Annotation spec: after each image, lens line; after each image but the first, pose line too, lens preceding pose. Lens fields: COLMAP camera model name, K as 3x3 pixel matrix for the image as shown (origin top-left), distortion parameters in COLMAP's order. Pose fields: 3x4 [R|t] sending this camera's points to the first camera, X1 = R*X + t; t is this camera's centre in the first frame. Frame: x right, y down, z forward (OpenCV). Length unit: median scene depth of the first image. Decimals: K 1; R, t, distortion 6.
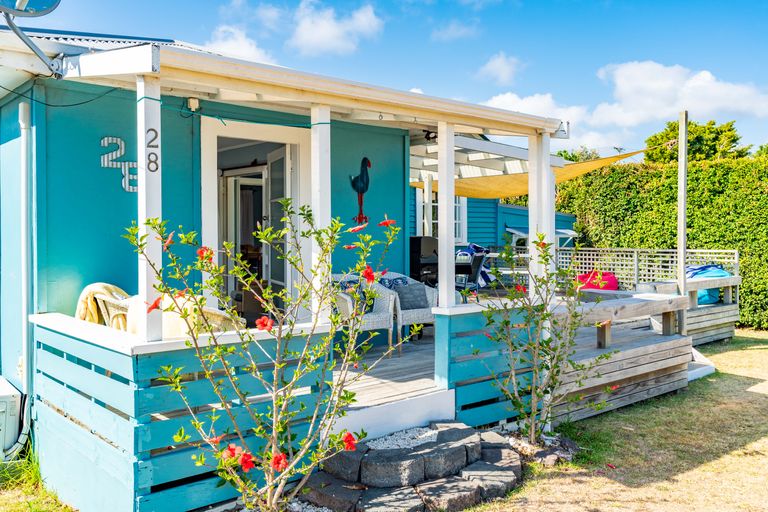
lens RADIAL K [[702.4, 0, 386.1], [0, 702.4, 254.8], [0, 0, 1]] dist [-0.102334, 0.000000]
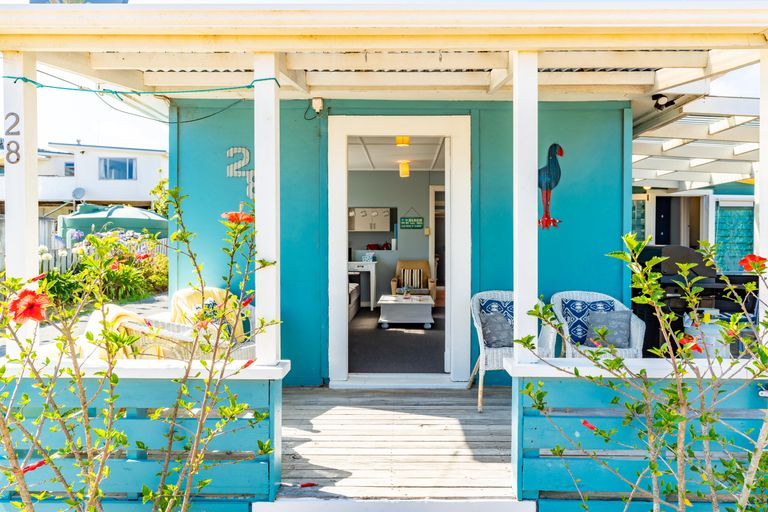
lens RADIAL K [[514.8, 0, 384.9], [0, 514.8, 256.5], [0, 0, 1]] dist [-0.008840, -0.001607]
pose [[0.726799, 0.013693, -0.686714, 0.295758], [-0.022235, 0.999746, -0.003599, -0.009055], [0.686490, 0.017885, 0.726919, 0.589872]]
